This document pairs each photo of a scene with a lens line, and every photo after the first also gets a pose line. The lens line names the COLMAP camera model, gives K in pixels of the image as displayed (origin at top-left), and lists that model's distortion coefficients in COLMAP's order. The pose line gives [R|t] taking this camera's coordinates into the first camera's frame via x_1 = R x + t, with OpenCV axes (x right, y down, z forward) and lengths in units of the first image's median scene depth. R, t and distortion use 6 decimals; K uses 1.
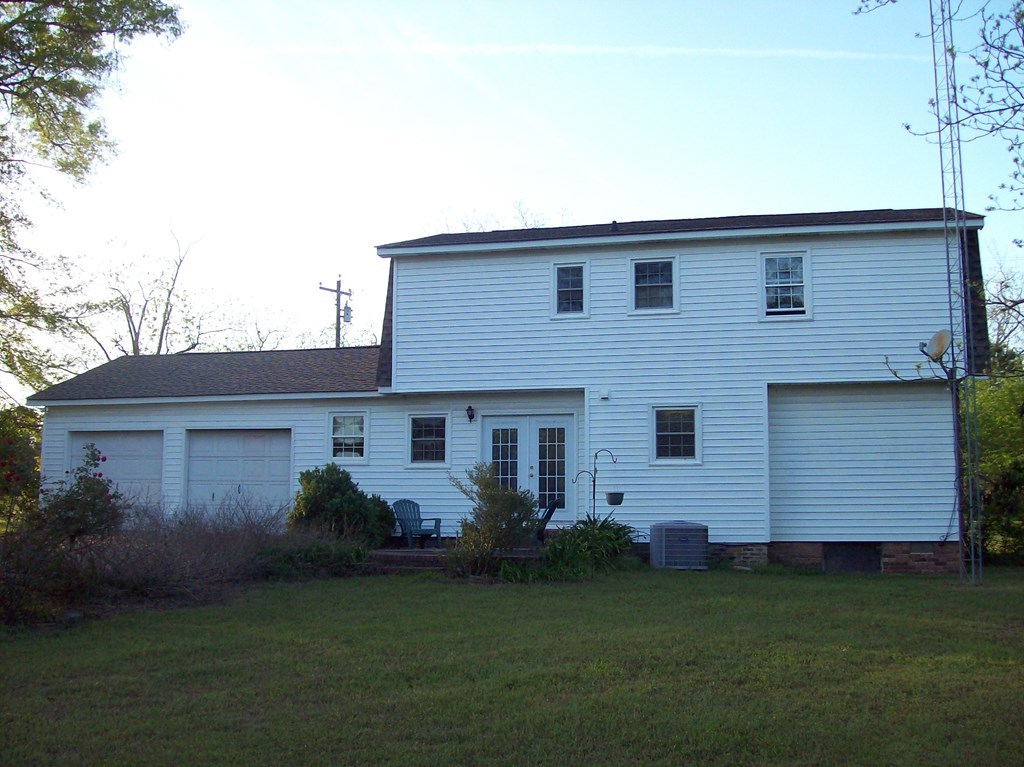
lens RADIAL K [[1083.7, 0, 512.0], [0, 1083.7, 383.5], [0, 0, 1]] dist [-0.119802, 0.005934]
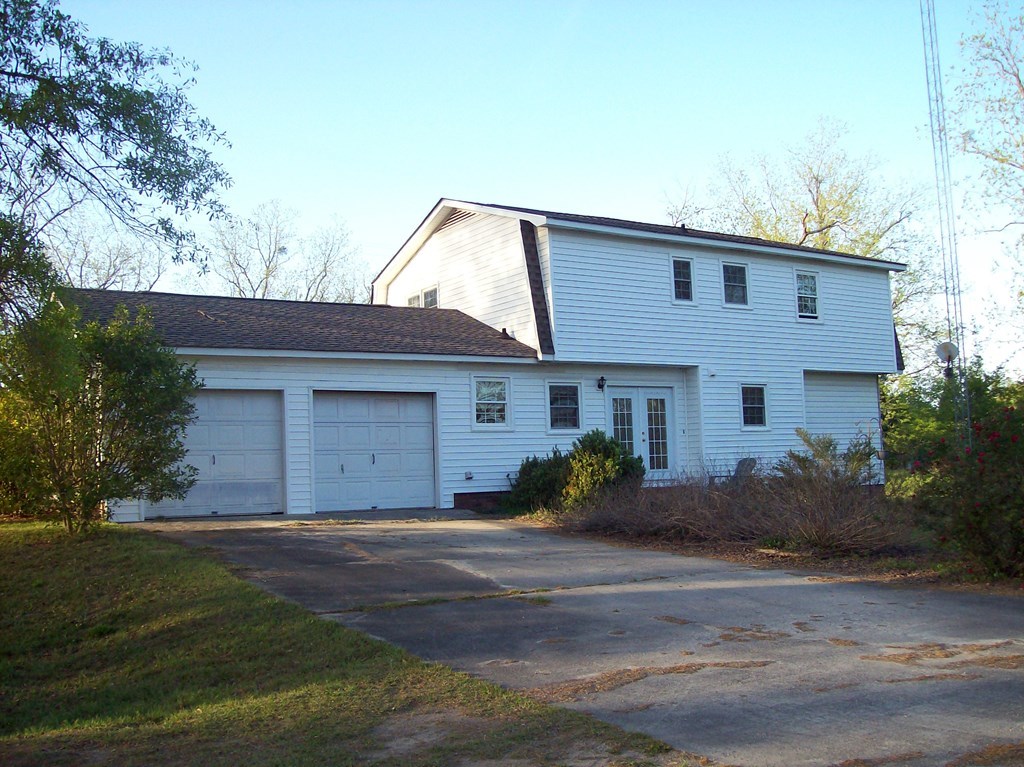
lens RADIAL K [[1083.7, 0, 512.0], [0, 1083.7, 383.5], [0, 0, 1]] dist [-0.119802, 0.005934]
pose [[0.668236, 0.032320, 0.743247, -0.910940], [-0.053234, 0.998572, 0.004439, 0.028200], [-0.742043, -0.042532, 0.669002, 0.351416]]
